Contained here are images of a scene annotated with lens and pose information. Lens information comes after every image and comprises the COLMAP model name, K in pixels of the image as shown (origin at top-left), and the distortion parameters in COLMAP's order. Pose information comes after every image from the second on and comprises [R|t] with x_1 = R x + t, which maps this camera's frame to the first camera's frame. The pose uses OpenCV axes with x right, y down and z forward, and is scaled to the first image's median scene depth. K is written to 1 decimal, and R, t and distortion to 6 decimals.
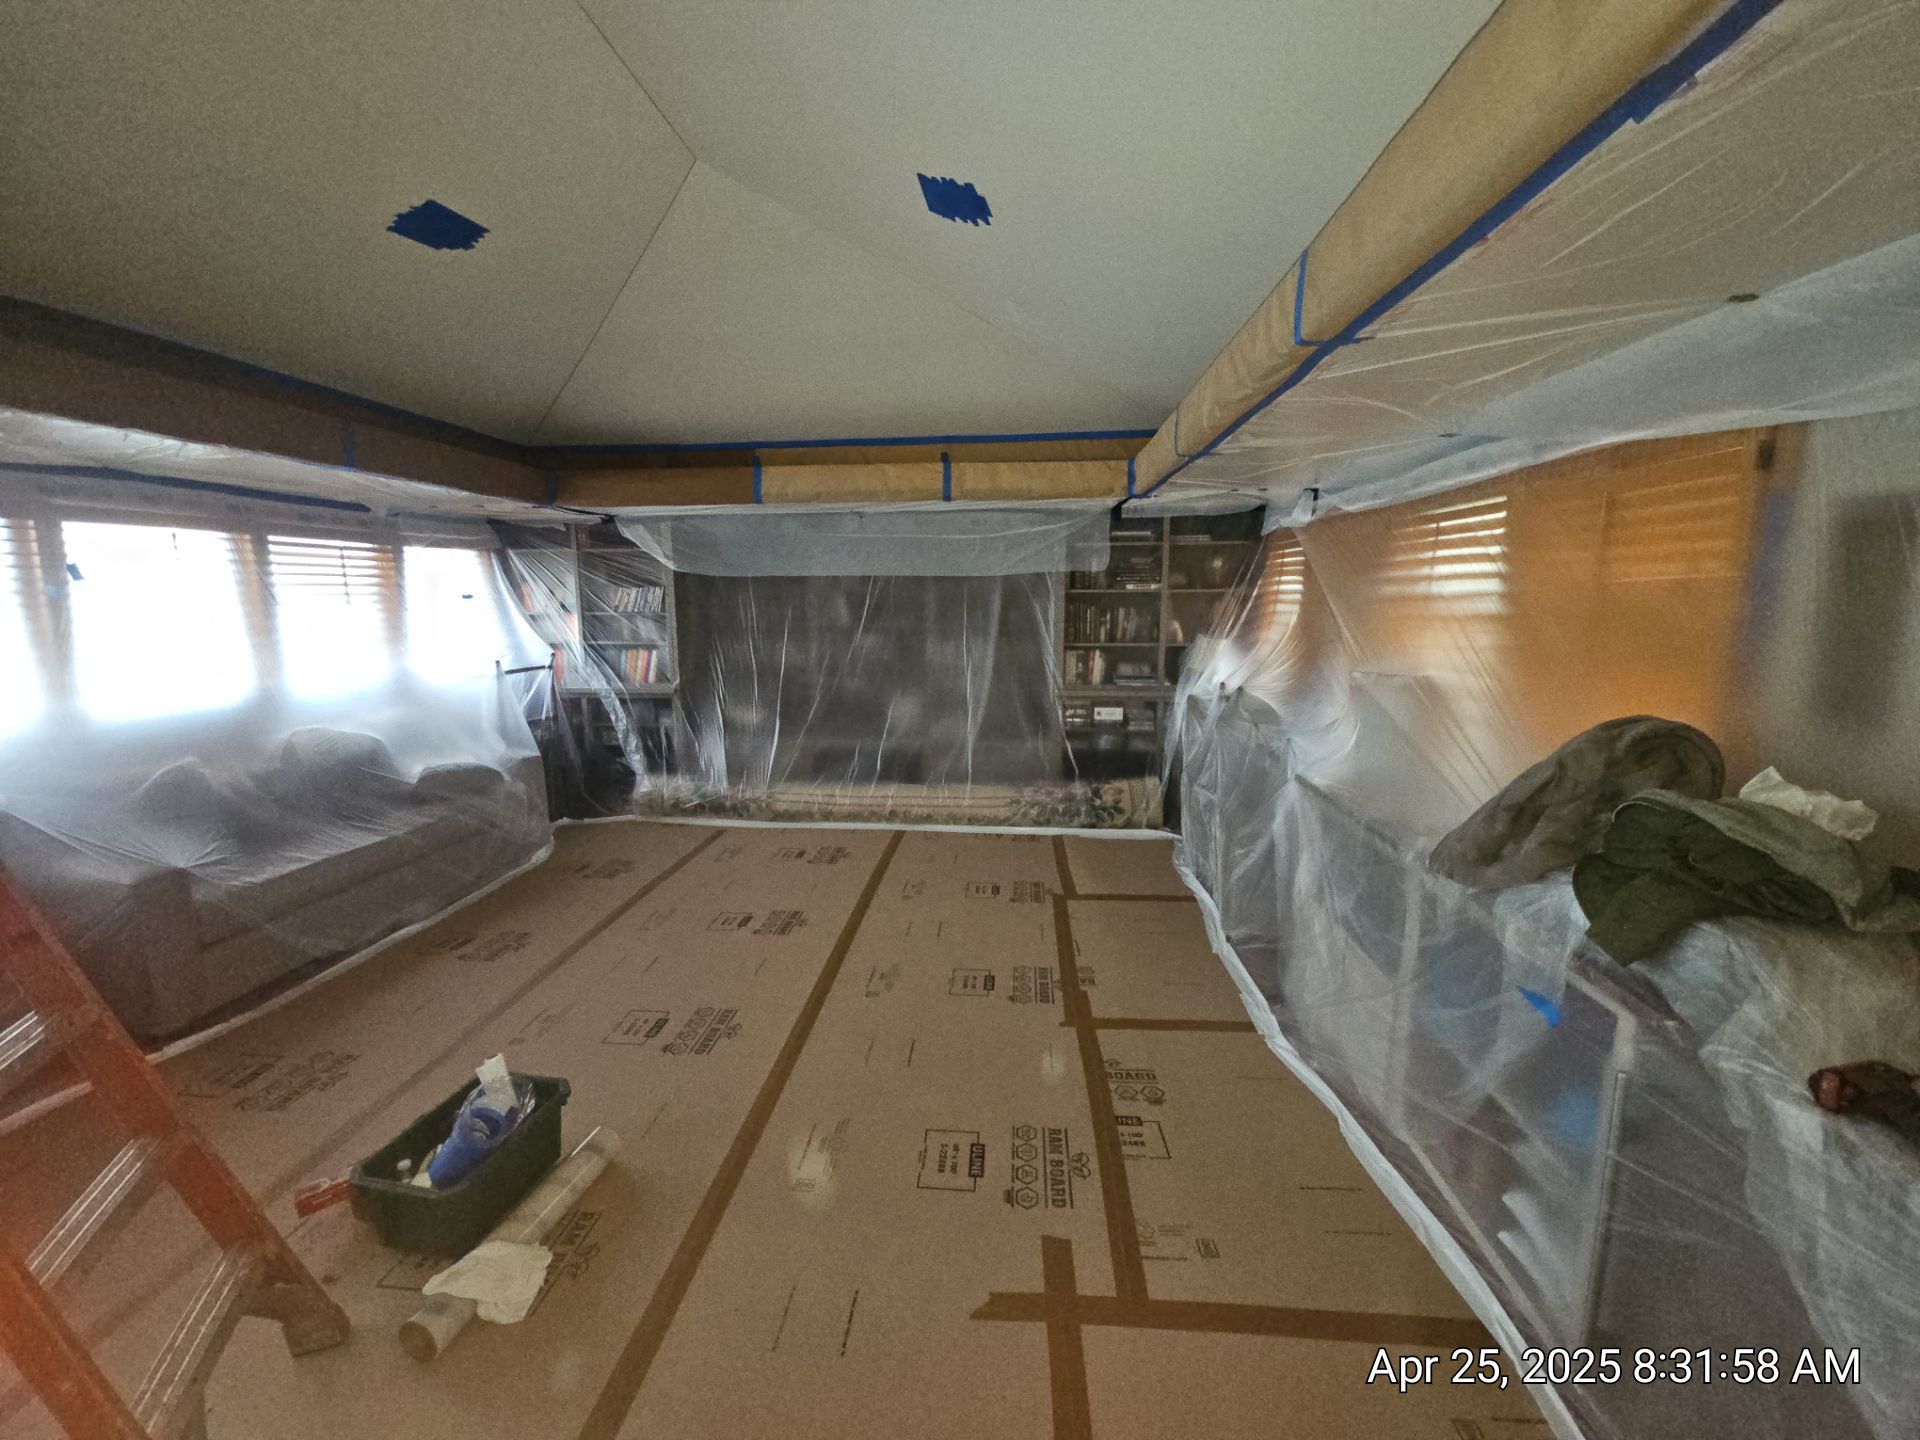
lens RADIAL K [[785.1, 0, 950.5], [0, 785.1, 716.1], [0, 0, 1]] dist [0.012711, -0.006276]
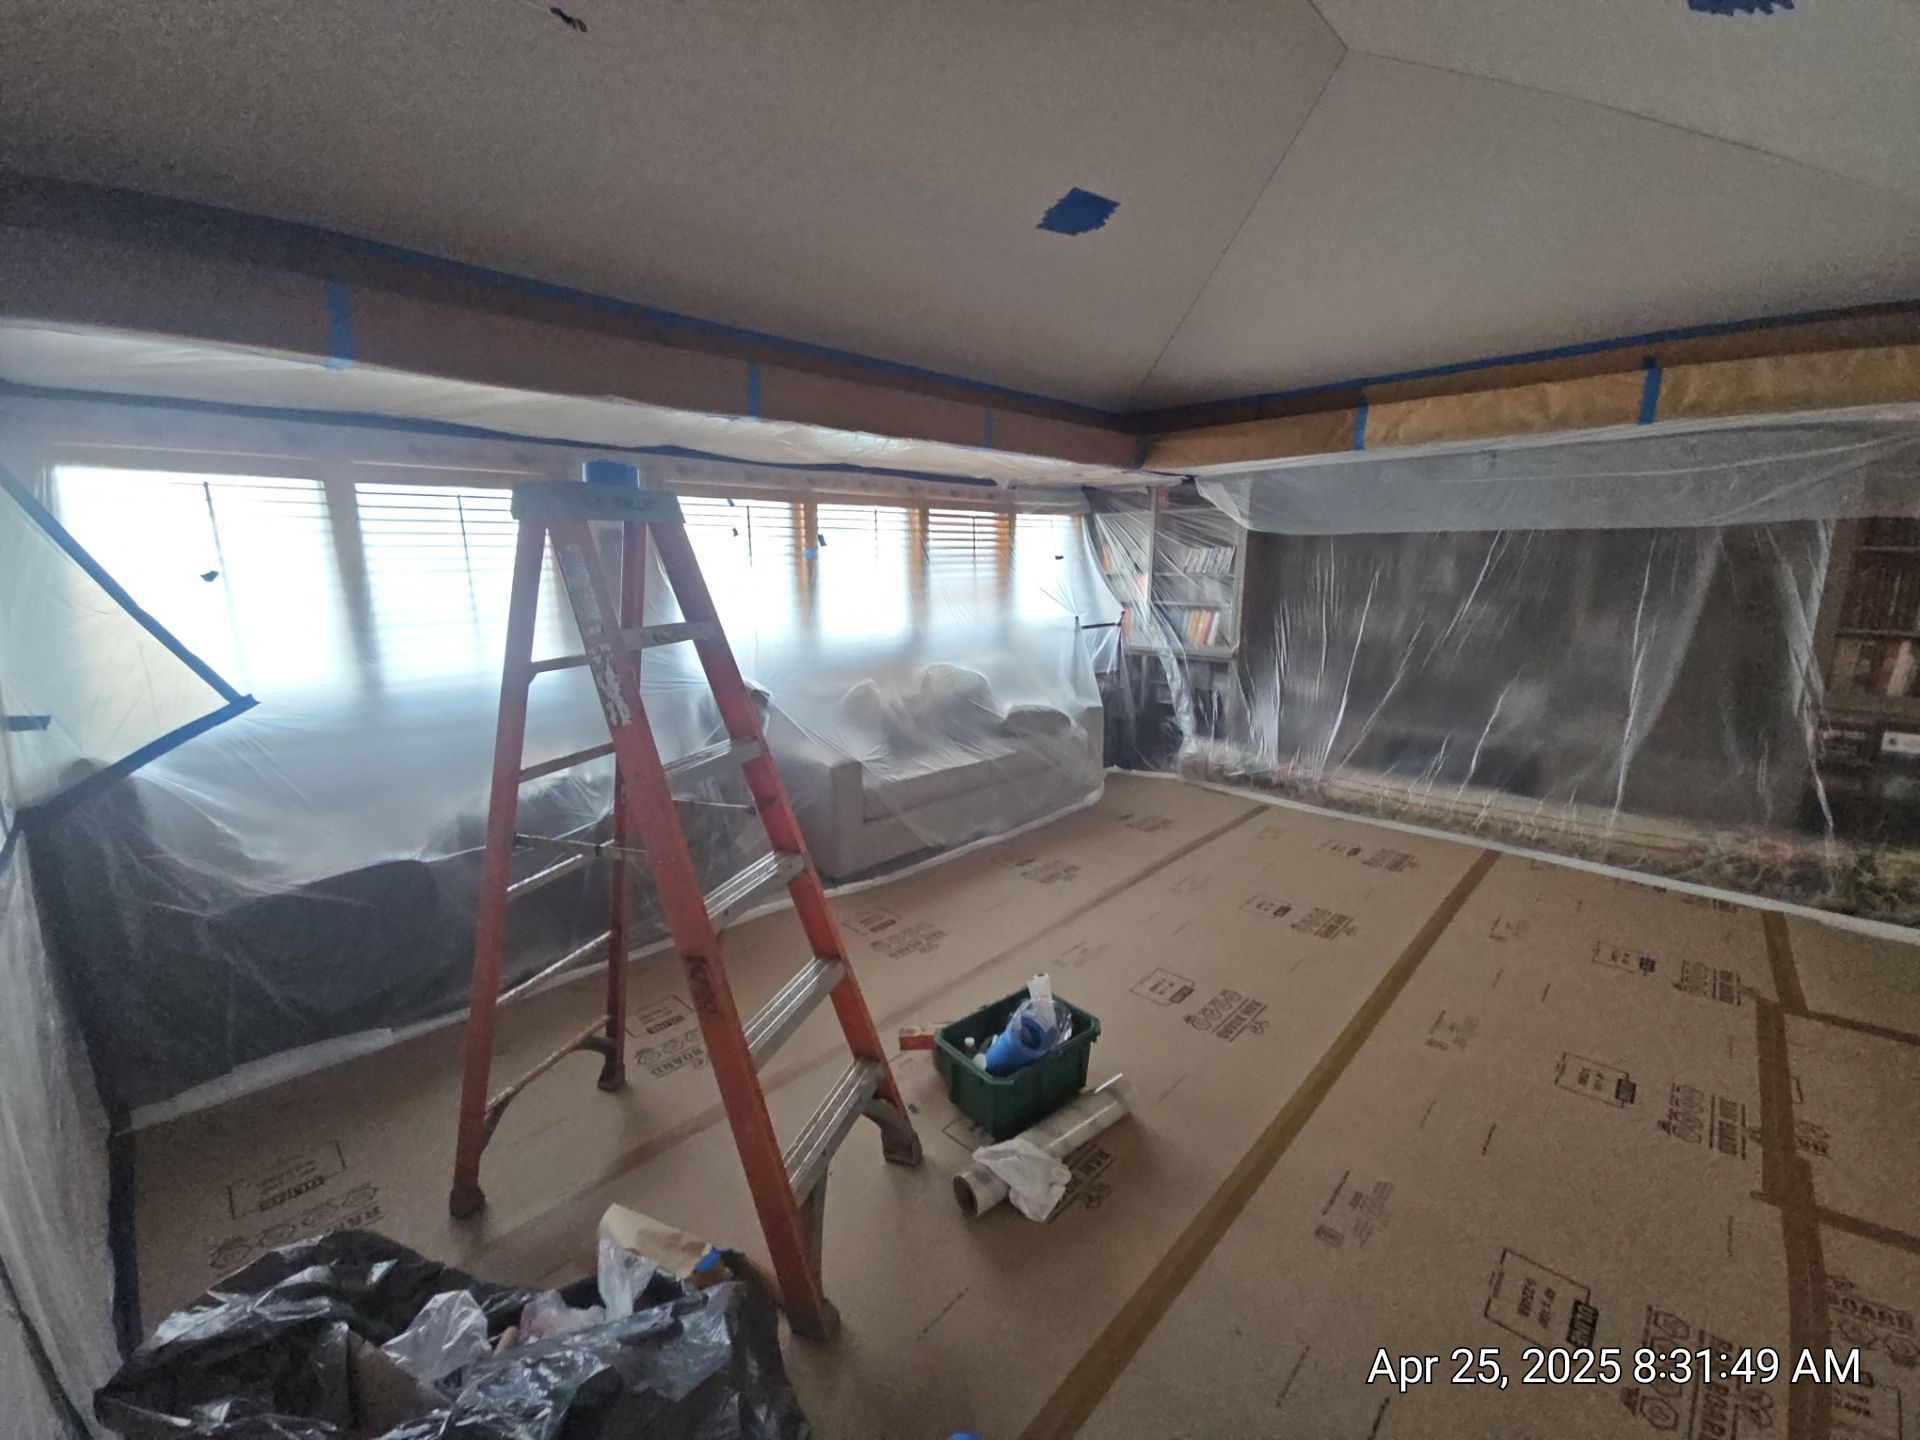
lens RADIAL K [[785.1, 0, 941.5], [0, 785.1, 716.6], [0, 0, 1]] dist [0.012711, -0.006276]
pose [[0.774458, 0.125904, -0.619970, -0.034034], [-0.094811, 0.992027, 0.083025, -0.006545], [0.625480, -0.005520, 0.780220, 0.034946]]
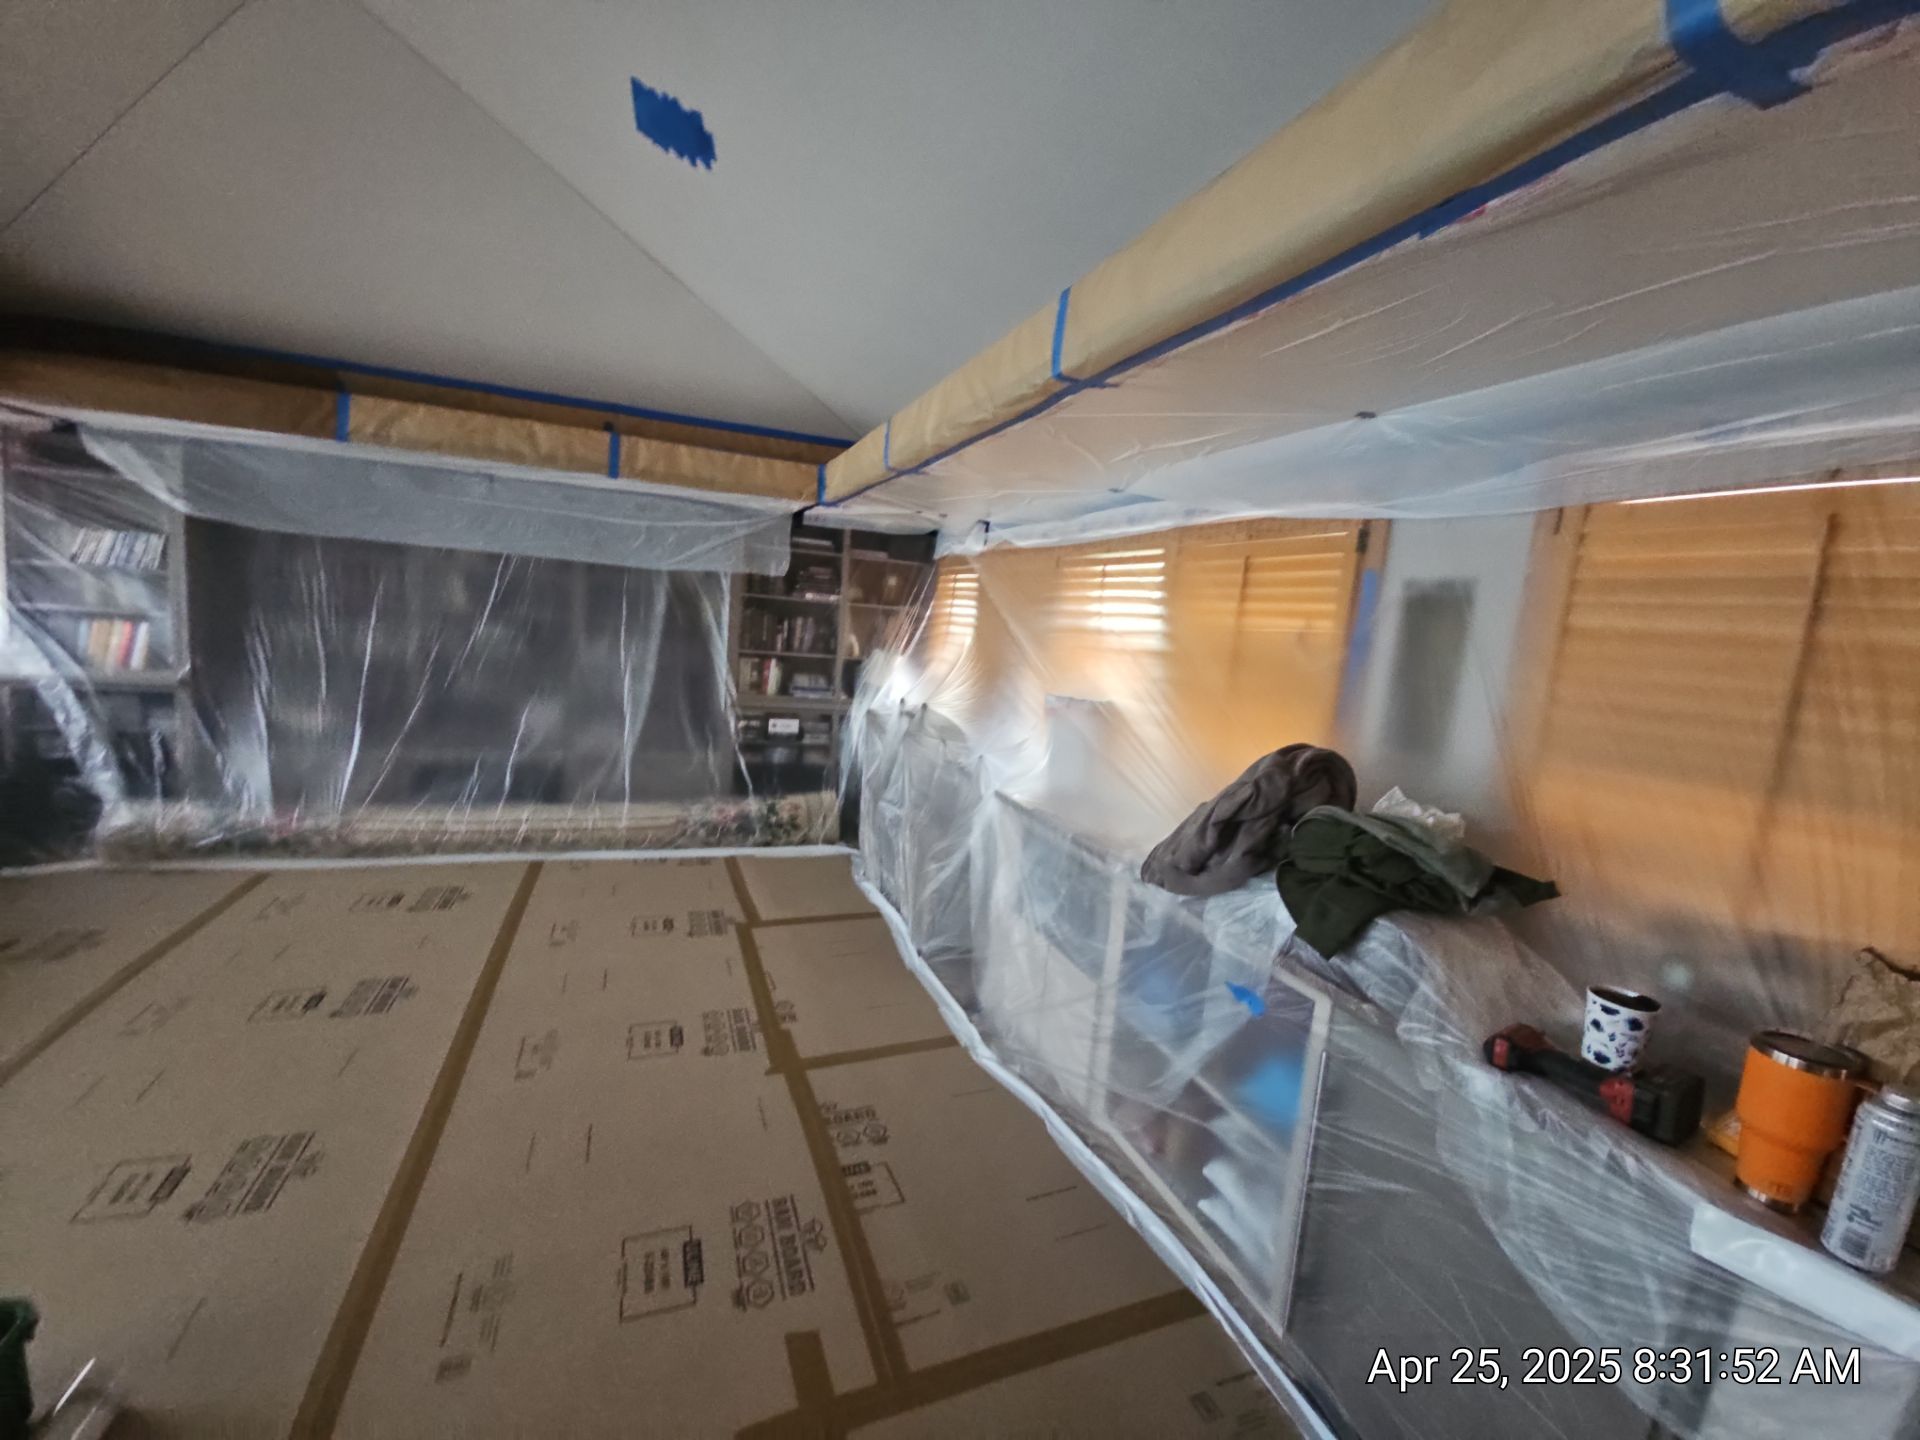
lens RADIAL K [[785.1, 0, 955.6], [0, 785.1, 717.4], [0, 0, 1]] dist [0.012711, -0.006276]
pose [[0.894831, 0.024031, 0.445758, -0.077634], [-0.019733, 0.999703, -0.014283, -0.007329], [-0.445969, 0.003985, 0.895039, 0.090094]]
